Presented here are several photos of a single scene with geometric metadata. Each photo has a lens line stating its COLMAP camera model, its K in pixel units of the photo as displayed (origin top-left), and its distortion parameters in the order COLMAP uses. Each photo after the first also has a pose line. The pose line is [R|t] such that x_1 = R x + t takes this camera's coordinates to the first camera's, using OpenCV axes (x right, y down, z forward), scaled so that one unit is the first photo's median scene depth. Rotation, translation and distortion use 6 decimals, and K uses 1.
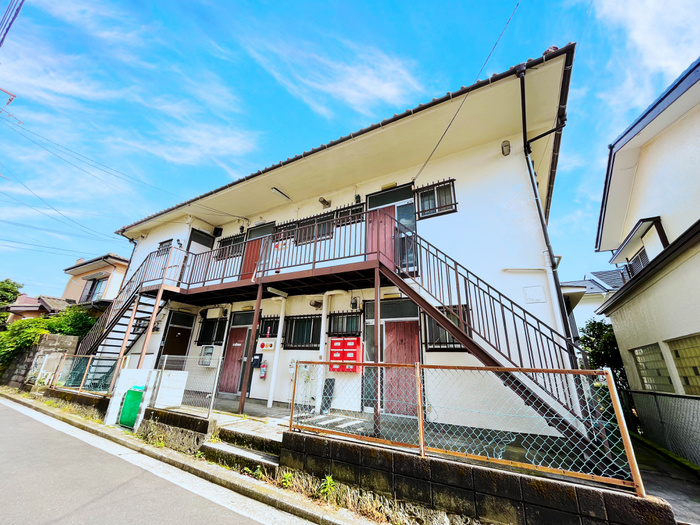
lens RADIAL K [[283.6, 0, 350.7], [0, 283.6, 259.3], [0, 0, 1]] dist [-0.001594, -0.000223]
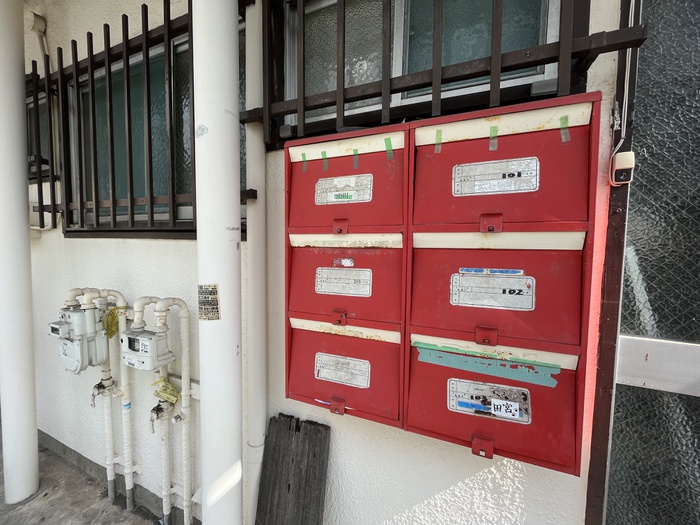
lens RADIAL K [[283.6, 0, 349.2], [0, 283.6, 261.8], [0, 0, 1]] dist [-0.001594, -0.000223]
pose [[0.992203, -0.022600, 0.122563, -0.060121], [-0.030183, 0.910570, 0.412251, 0.281487], [-0.120919, -0.412736, 0.902789, 0.894767]]
